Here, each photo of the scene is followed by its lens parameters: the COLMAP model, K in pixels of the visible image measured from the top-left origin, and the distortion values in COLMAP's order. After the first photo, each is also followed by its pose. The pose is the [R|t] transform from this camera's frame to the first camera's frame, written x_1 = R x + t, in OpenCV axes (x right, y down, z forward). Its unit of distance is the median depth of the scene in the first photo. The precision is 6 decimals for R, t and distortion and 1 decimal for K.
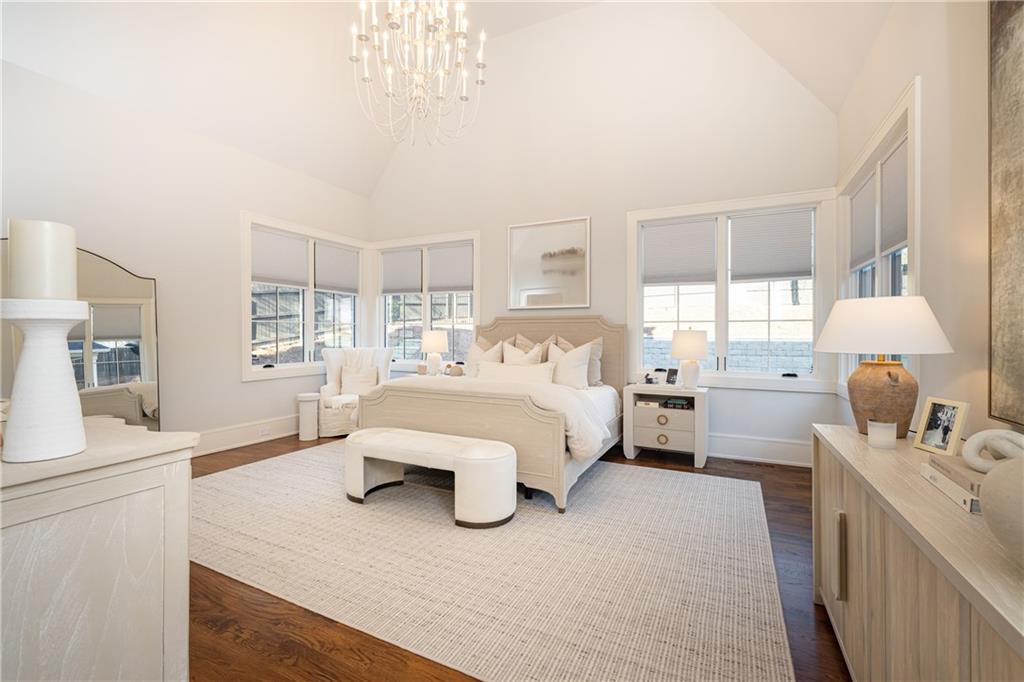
lens RADIAL K [[447.9, 0, 514.9], [0, 447.9, 343.7], [0, 0, 1]] dist [0.001985, -0.000114]
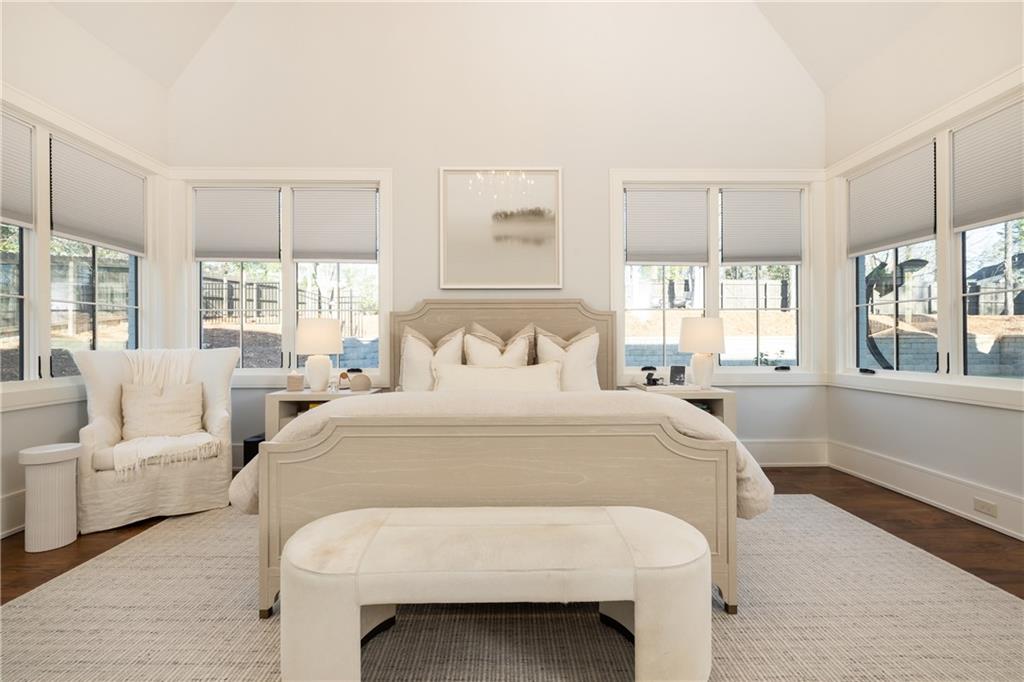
lens RADIAL K [[447.9, 0, 514.9], [0, 447.9, 343.7], [0, 0, 1]] dist [0.001985, -0.000114]
pose [[0.886870, -0.008945, 0.461932, -0.246465], [0.015937, 0.999810, -0.011236, 0.017820], [-0.461744, 0.017326, 0.886844, 0.362775]]
